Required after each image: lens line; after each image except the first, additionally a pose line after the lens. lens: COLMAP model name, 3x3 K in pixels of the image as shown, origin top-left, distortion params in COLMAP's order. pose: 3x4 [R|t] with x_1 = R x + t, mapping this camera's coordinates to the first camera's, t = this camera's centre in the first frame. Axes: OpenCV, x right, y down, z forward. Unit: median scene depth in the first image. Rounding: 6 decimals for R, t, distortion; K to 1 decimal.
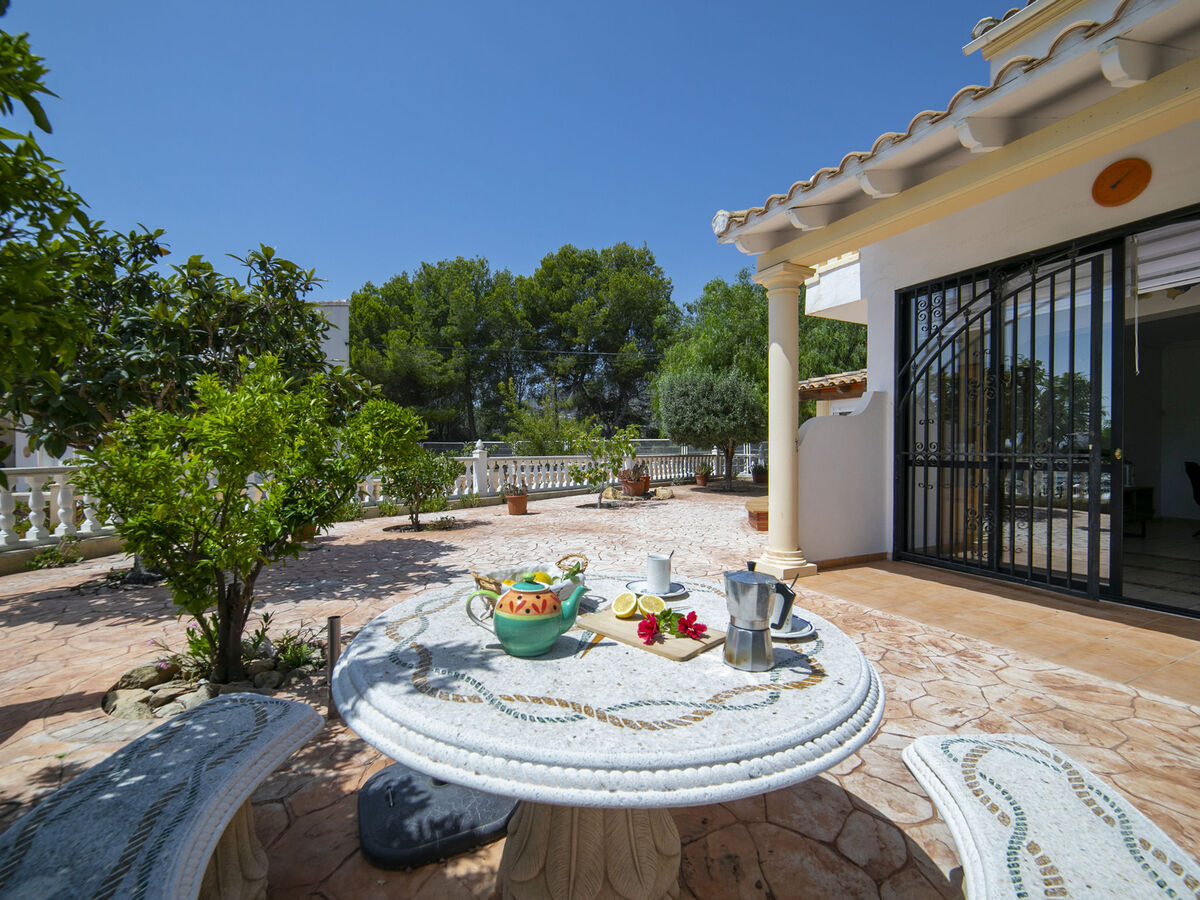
lens RADIAL K [[525.2, 0, 593.3], [0, 525.2, 450.5], [0, 0, 1]] dist [-0.004235, 0.000613]
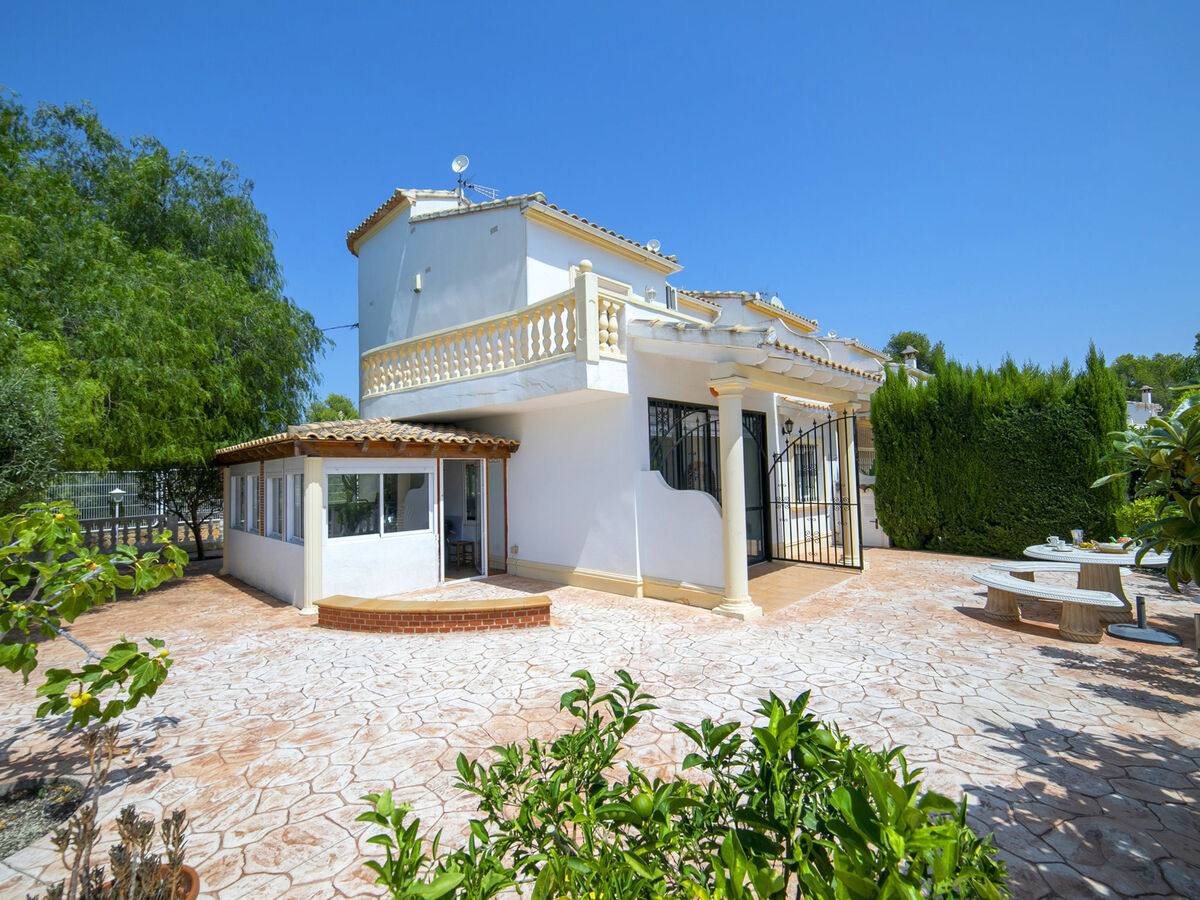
lens RADIAL K [[525.2, 0, 593.3], [0, 525.2, 450.5], [0, 0, 1]] dist [-0.004235, 0.000613]
pose [[-0.326943, 0.046524, 0.943898, -0.428300], [0.033000, 0.998740, -0.037797, -0.073546], [-0.944468, 0.018792, -0.328066, 0.994824]]
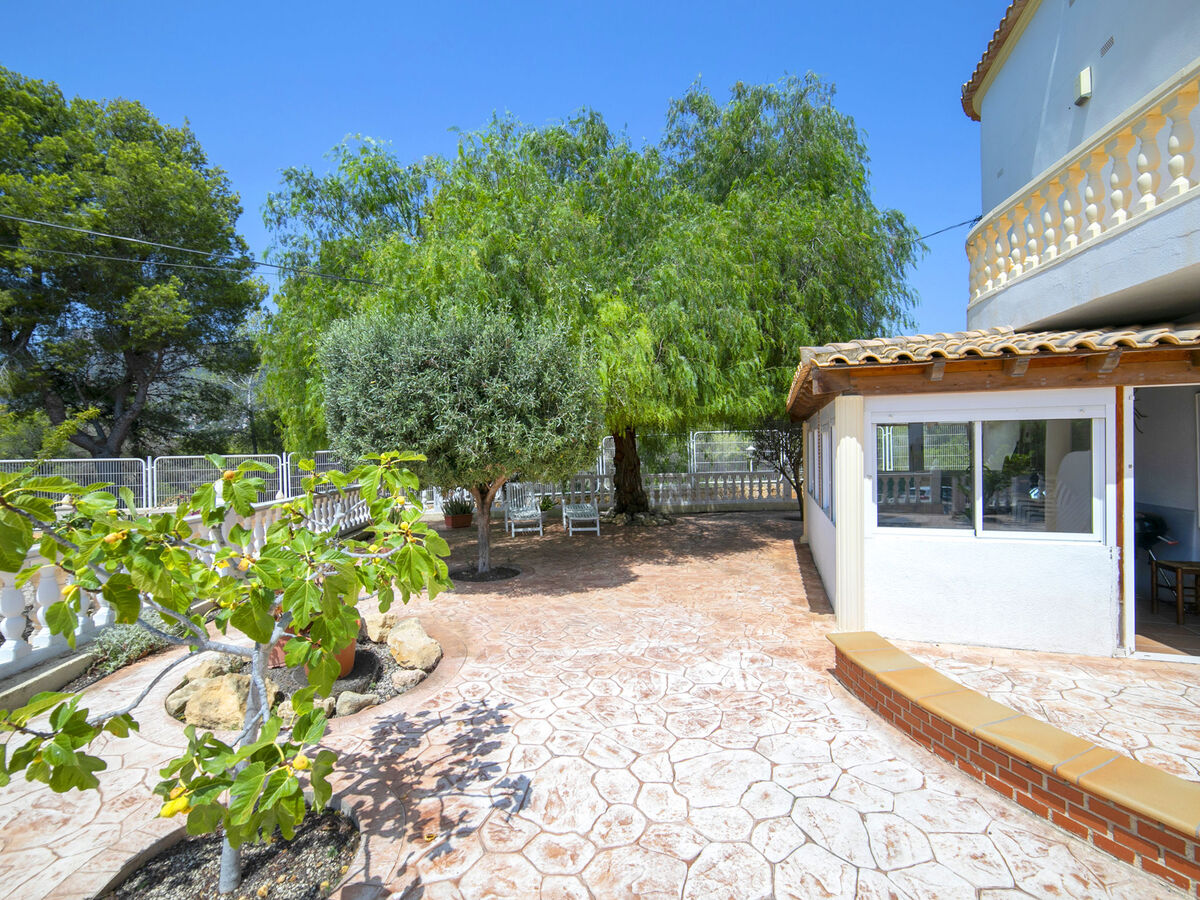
lens RADIAL K [[525.2, 0, 593.3], [0, 525.2, 450.5], [0, 0, 1]] dist [-0.004235, 0.000613]
pose [[0.691660, -0.023005, 0.721857, -0.043094], [0.023637, 0.999678, 0.009211, -0.064650], [-0.721836, 0.010692, 0.691981, 0.961697]]
